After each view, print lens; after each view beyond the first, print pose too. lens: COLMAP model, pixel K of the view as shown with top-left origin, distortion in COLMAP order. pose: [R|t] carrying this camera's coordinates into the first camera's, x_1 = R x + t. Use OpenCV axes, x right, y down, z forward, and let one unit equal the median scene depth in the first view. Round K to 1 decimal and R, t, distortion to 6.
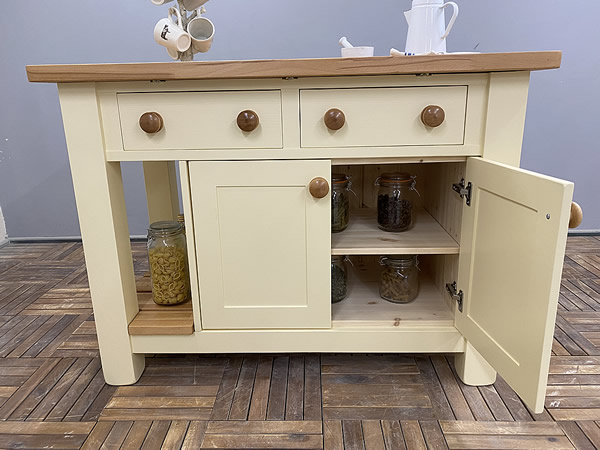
lens RADIAL K [[414.9, 0, 304.9], [0, 414.9, 220.5], [0, 0, 1]] dist [-0.009208, 0.006187]
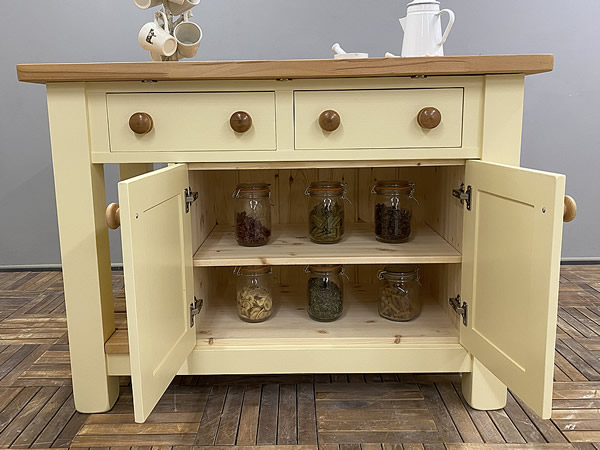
lens RADIAL K [[510.5, 0, 296.5], [0, 510.5, 225.1], [0, 0, 1]] dist [-0.003882, -0.006636]
pose [[0.999780, 0.001004, 0.020947, -0.028230], [0.000958, 0.995625, -0.093431, 0.101354], [-0.020949, 0.093430, 0.995405, -0.156055]]
